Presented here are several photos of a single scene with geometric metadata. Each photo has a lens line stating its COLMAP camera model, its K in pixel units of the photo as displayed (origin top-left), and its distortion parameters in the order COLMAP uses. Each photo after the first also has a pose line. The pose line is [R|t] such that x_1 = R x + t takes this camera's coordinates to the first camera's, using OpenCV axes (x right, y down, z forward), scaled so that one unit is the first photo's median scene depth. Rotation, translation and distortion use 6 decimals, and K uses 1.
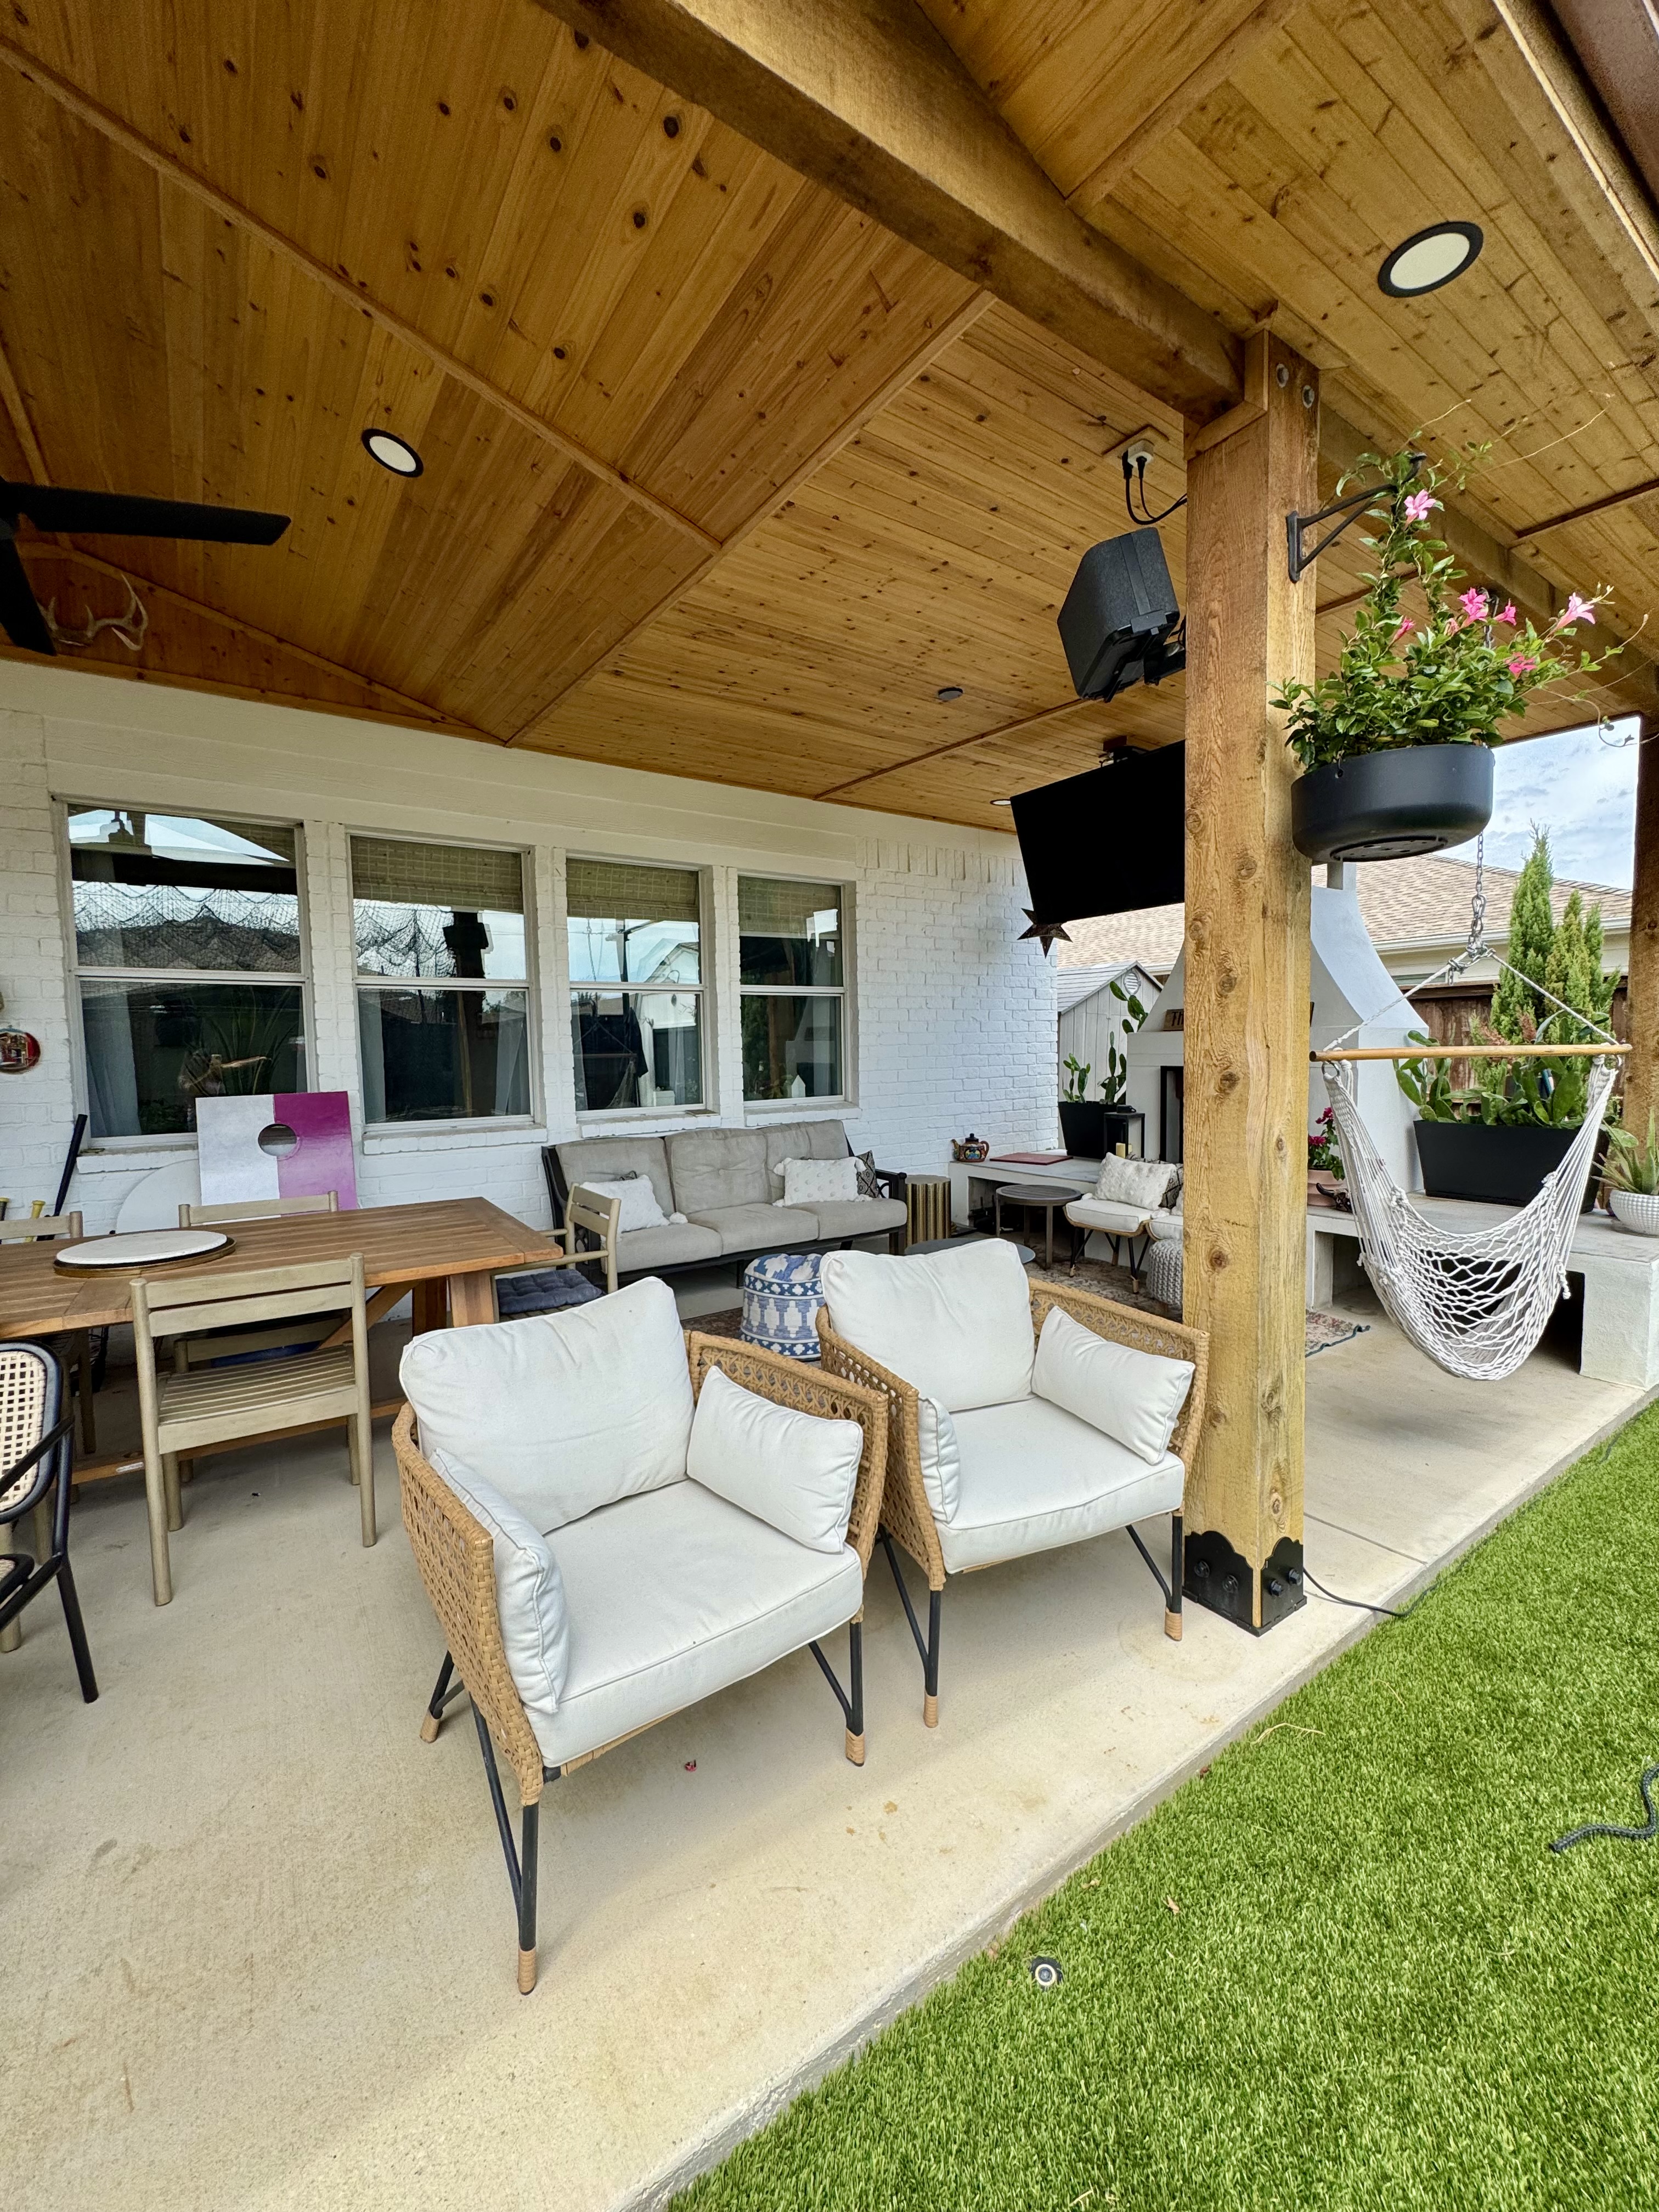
lens RADIAL K [[885.1, 0, 829.5], [0, 885.1, 1106.0], [0, 0, 1]] dist [-0.003856, 0.000194]
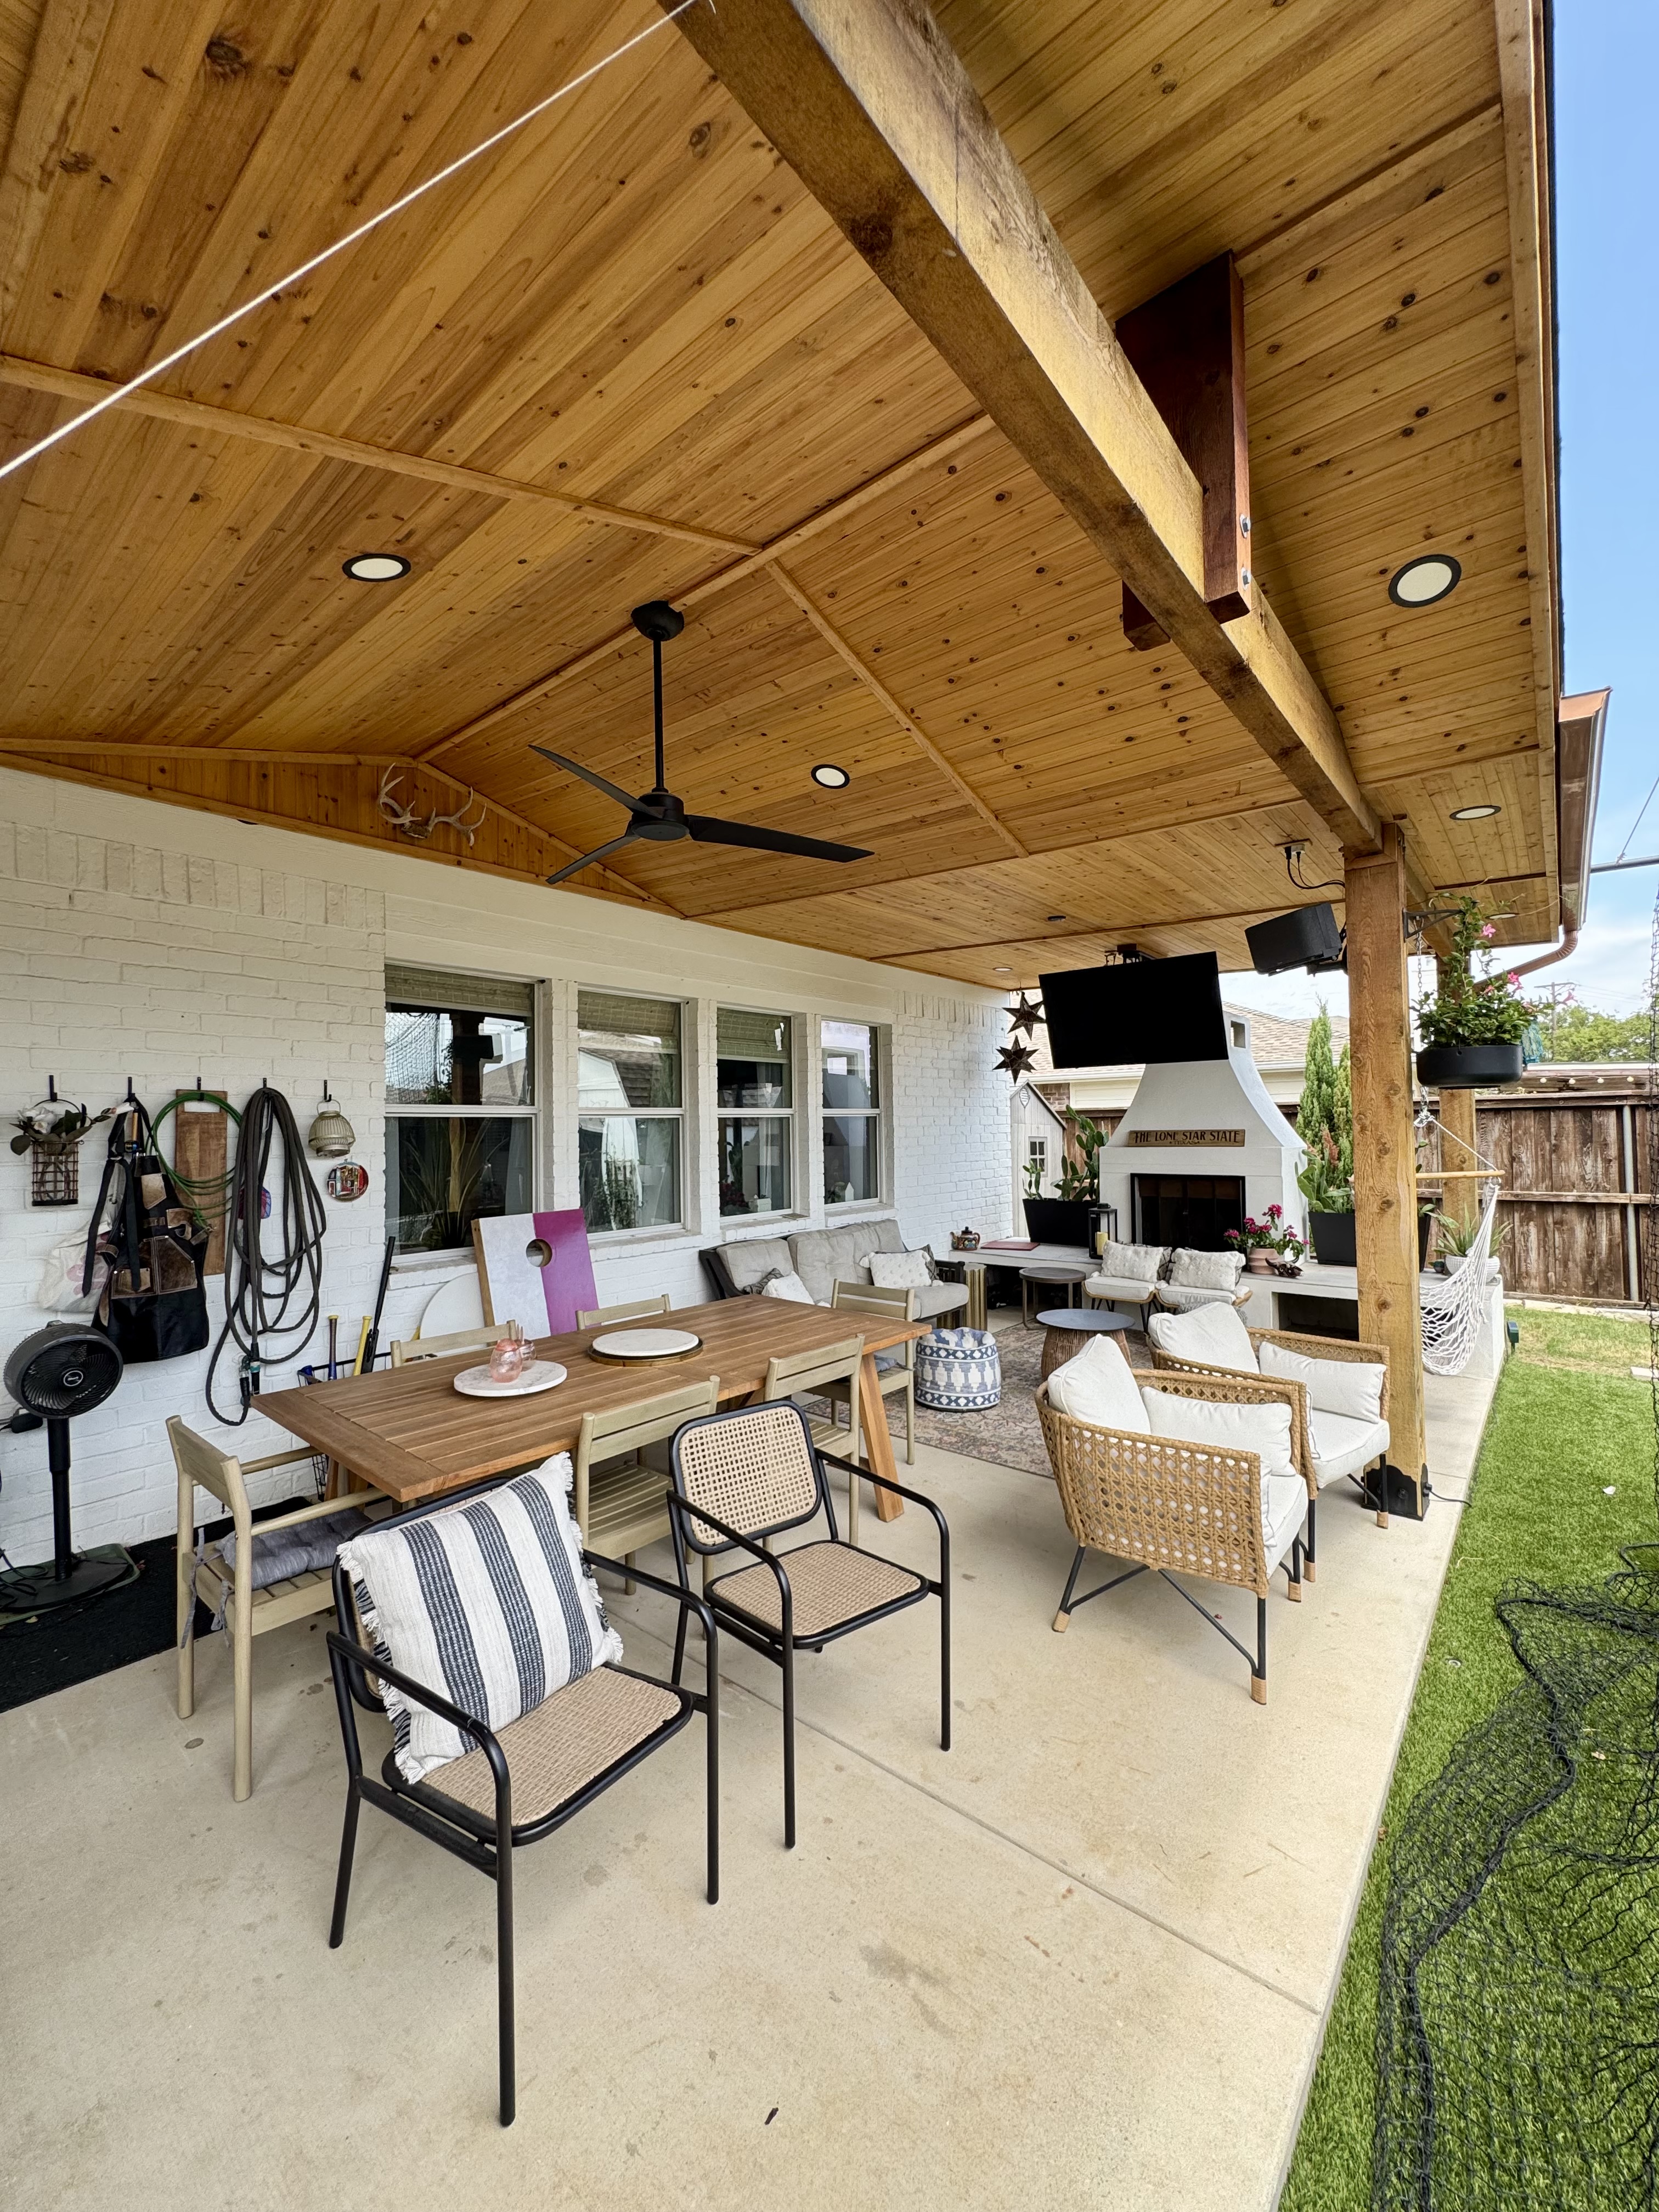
lens RADIAL K [[885.1, 0, 829.5], [0, 885.1, 1106.0], [0, 0, 1]] dist [-0.003856, 0.000194]
pose [[0.963543, 0.009723, 0.267377, -0.583133], [0.015888, 0.995497, -0.093455, -0.039768], [-0.267082, 0.094296, 0.959049, -0.232266]]
